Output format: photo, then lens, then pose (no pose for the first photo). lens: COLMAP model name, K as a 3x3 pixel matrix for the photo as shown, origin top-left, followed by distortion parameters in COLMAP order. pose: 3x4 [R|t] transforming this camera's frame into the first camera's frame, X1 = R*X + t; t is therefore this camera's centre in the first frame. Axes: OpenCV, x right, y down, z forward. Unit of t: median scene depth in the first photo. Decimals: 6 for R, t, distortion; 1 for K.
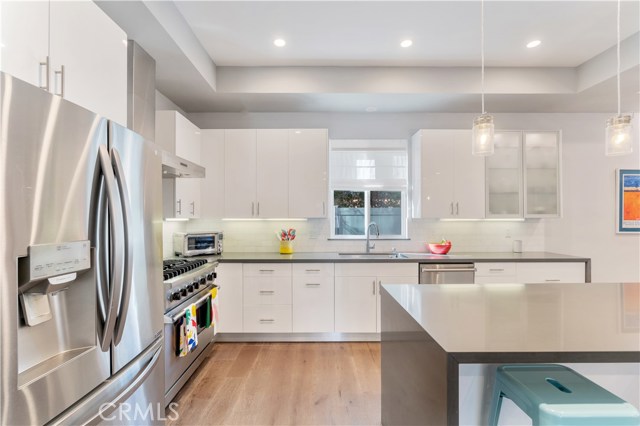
lens RADIAL K [[286.6, 0, 322.1], [0, 286.6, 216.3], [0, 0, 1]] dist [-0.010402, 0.005582]
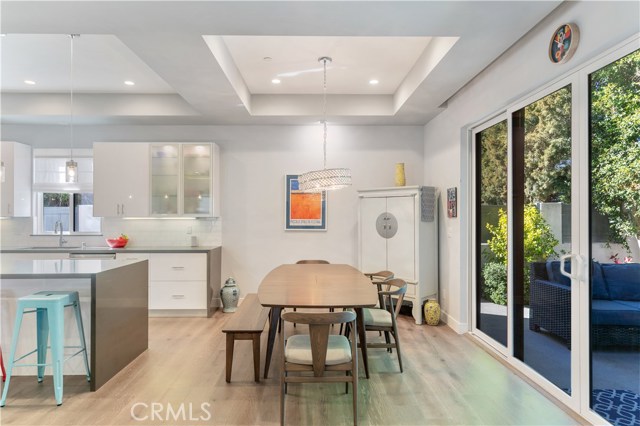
lens RADIAL K [[379.4, 0, 317.3], [0, 379.4, 215.8], [0, 0, 1]] dist [-0.000116, 0.004342]
pose [[0.999980, 0.000655, 0.006325, 1.247165], [-0.000686, 0.999988, 0.004942, -0.006867], [-0.006322, -0.004946, 0.999968, -0.577543]]
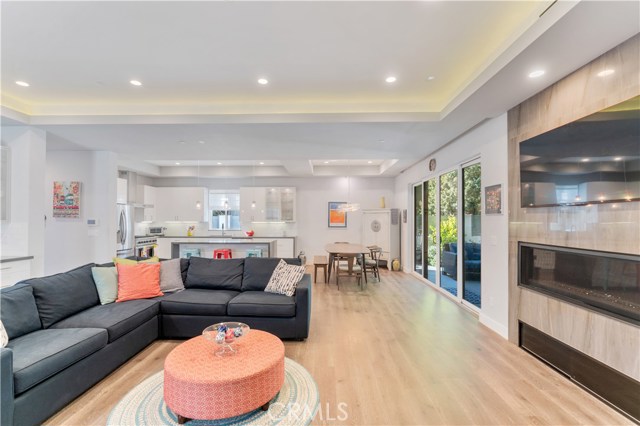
lens RADIAL K [[286.6, 0, 319.0], [0, 286.6, 219.2], [0, 0, 1]] dist [-0.010402, 0.005582]
pose [[0.999471, 0.003363, -0.032355, 1.125165], [-0.003252, 0.999989, 0.003505, -0.028224], [0.032366, -0.003398, 0.999470, -1.531800]]
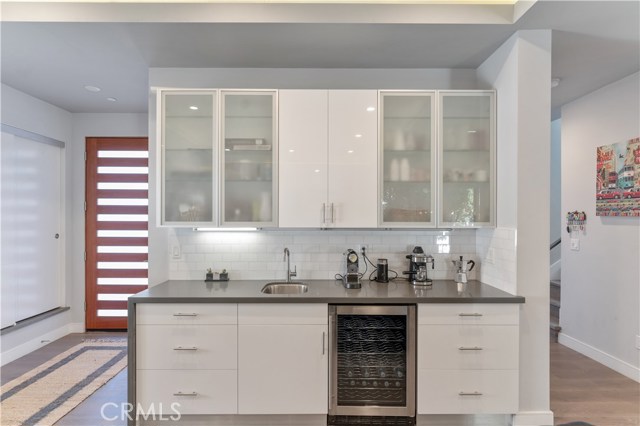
lens RADIAL K [[344.0, 0, 314.1], [0, 344.0, 217.5], [0, 0, 1]] dist [-0.005895, 0.003916]
pose [[0.001259, -0.001658, -0.999998, 0.601757], [0.005875, 0.999981, -0.001651, -0.027836], [0.999982, -0.005873, 0.001268, -0.830433]]
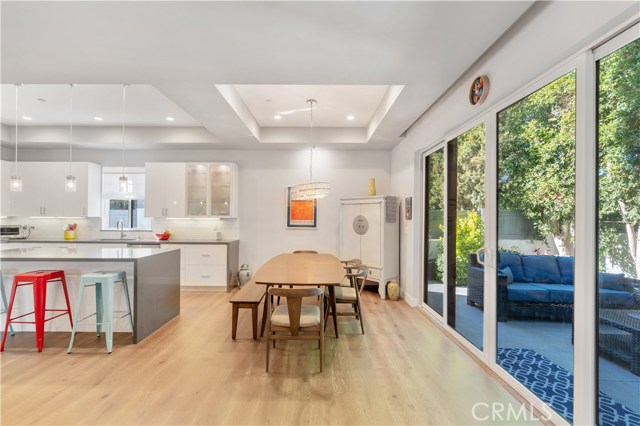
lens RADIAL K [[286.6, 0, 318.1], [0, 286.6, 218.5], [0, 0, 1]] dist [-0.010402, 0.005582]
pose [[0.999899, 0.008000, -0.011713, 1.321500], [-0.007916, 0.999943, 0.007217, -0.006377], [0.011770, -0.007124, 0.999905, -0.595196]]
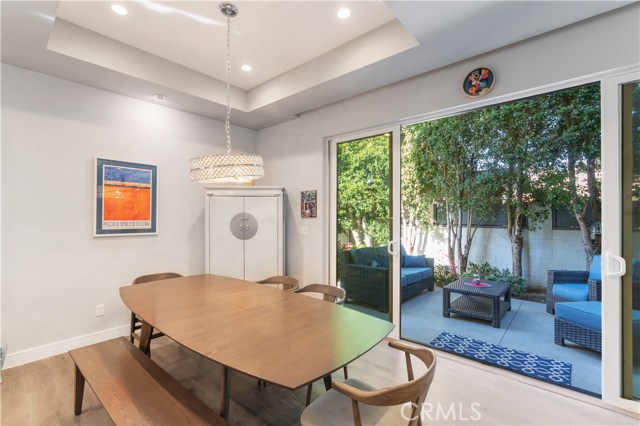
lens RADIAL K [[286.6, 0, 318.6], [0, 286.6, 216.4], [0, 0, 1]] dist [-0.010402, 0.005582]
pose [[0.667243, 0.000087, 0.744840, 0.924836], [-0.003638, 0.999988, 0.003143, -0.002851], [-0.744831, -0.004807, 0.667236, -0.013933]]
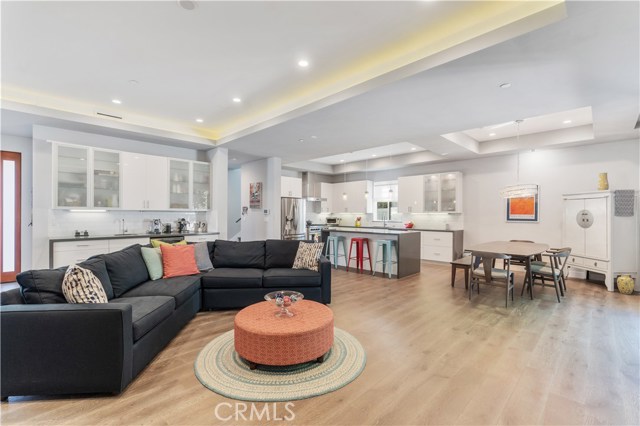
lens RADIAL K [[286.6, 0, 319.9], [0, 286.6, 215.0], [0, 0, 1]] dist [-0.010402, 0.005582]
pose [[0.705495, 0.005795, -0.708691, 1.607071], [-0.001395, 0.999976, 0.006788, 0.007274], [0.708714, -0.003801, 0.705486, -1.221251]]
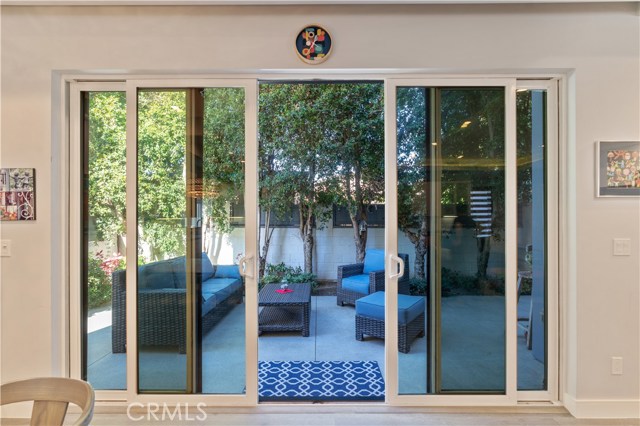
lens RADIAL K [[286.6, 0, 317.6], [0, 286.6, 215.8], [0, 0, 1]] dist [-0.010402, 0.005582]
pose [[0.016721, -0.000121, 0.999860, 1.175694], [-0.002442, 0.999997, 0.000161, -0.006520], [-0.999857, -0.002444, 0.016721, 0.150996]]
